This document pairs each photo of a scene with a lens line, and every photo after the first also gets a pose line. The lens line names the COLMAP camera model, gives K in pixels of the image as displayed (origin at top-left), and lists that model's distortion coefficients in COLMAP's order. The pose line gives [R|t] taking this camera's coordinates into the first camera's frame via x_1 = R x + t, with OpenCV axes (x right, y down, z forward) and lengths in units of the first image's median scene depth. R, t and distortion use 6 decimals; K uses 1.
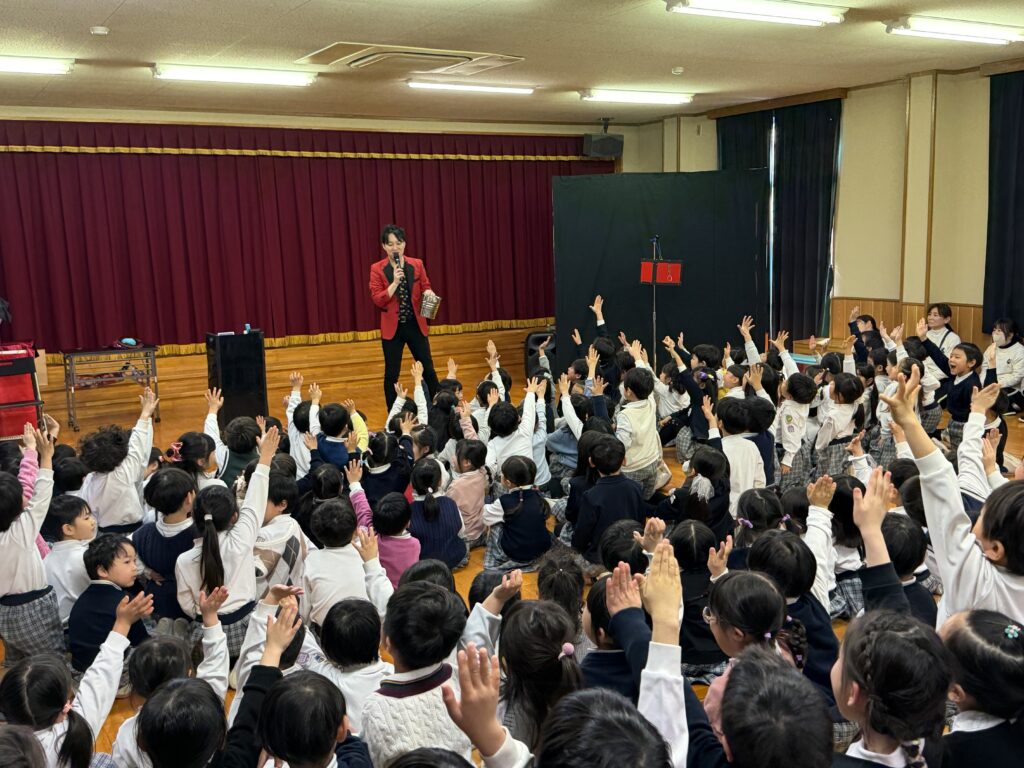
lens RADIAL K [[1158.0, 0, 509.3], [0, 1158.0, 392.6], [0, 0, 1]] dist [0.041068, 0.000000]
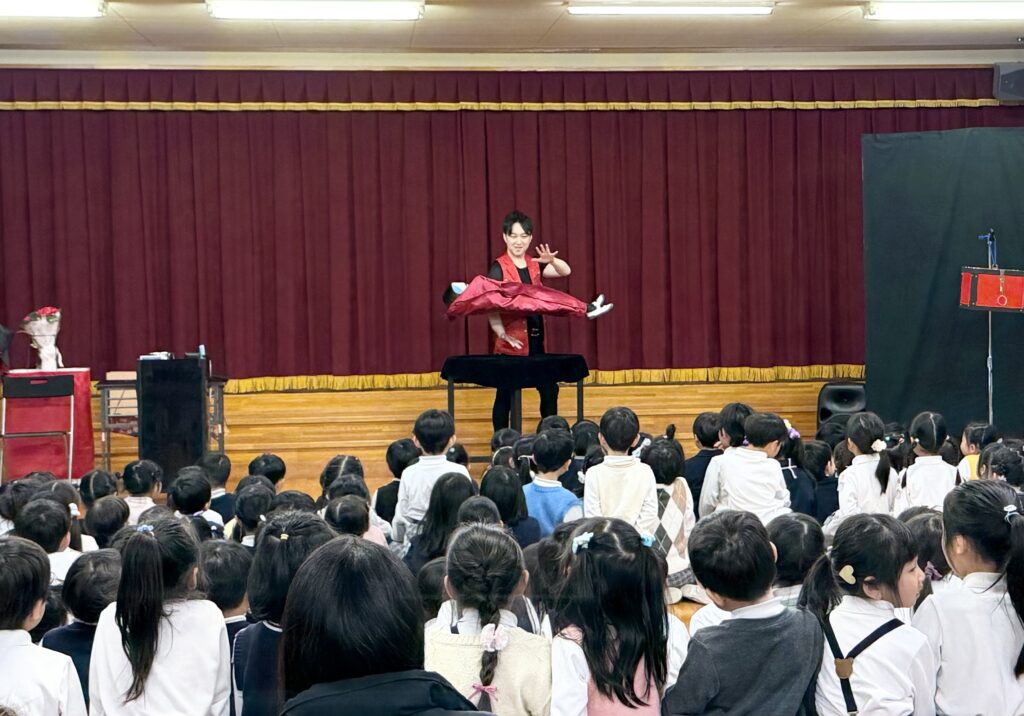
lens RADIAL K [[1603.4, 0, 512.1], [0, 1603.4, 357.9], [0, 0, 1]] dist [0.079768, 0.000000]
pose [[0.889187, 0.053690, -0.454383, 0.420309], [-0.075477, 0.996698, -0.029932, -0.049884], [0.451276, 0.060910, 0.890303, 0.279127]]
